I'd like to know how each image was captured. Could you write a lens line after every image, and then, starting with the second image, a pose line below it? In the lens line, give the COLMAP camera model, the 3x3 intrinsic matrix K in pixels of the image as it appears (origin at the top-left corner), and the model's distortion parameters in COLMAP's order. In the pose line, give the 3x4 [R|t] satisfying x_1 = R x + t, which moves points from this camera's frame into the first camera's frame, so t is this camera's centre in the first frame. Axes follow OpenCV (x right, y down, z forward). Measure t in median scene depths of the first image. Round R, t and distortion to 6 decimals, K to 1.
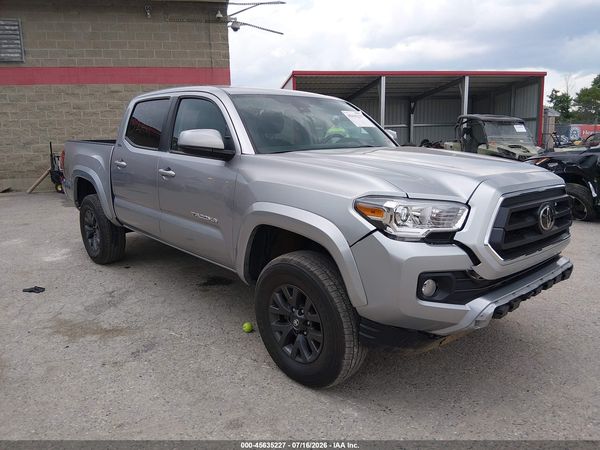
lens RADIAL K [[462.6, 0, 297.3], [0, 462.6, 223.8], [0, 0, 1]] dist [0.058827, -0.097869]
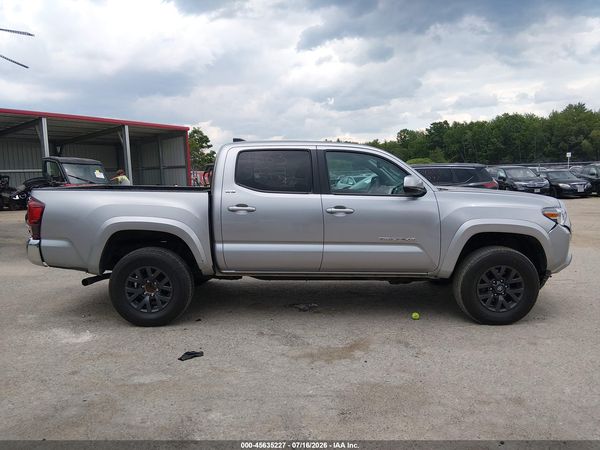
lens RADIAL K [[462.6, 0, 294.6], [0, 462.6, 227.6], [0, 0, 1]] dist [0.058827, -0.097869]
pose [[0.659205, -0.081100, 0.747577, -1.375133], [0.145515, 0.989133, -0.021009, -0.062821], [-0.737750, 0.122633, 0.663842, 0.309716]]
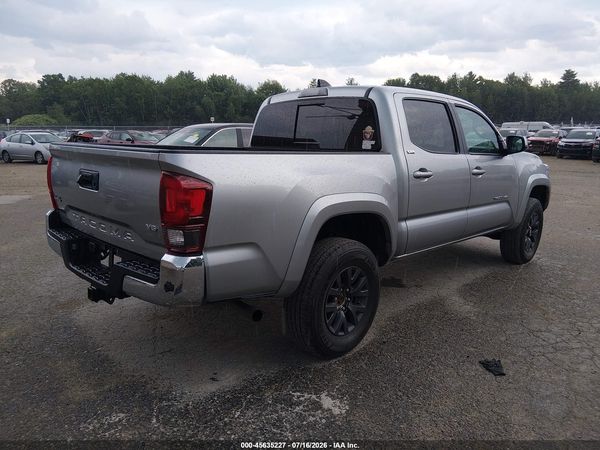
lens RADIAL K [[462.6, 0, 302.7], [0, 462.6, 221.9], [0, 0, 1]] dist [0.058827, -0.097869]
pose [[-0.063796, -0.173533, 0.982760, -1.514389], [0.176581, 0.967264, 0.182260, -0.298802], [-0.982216, 0.185164, -0.031065, 1.598235]]
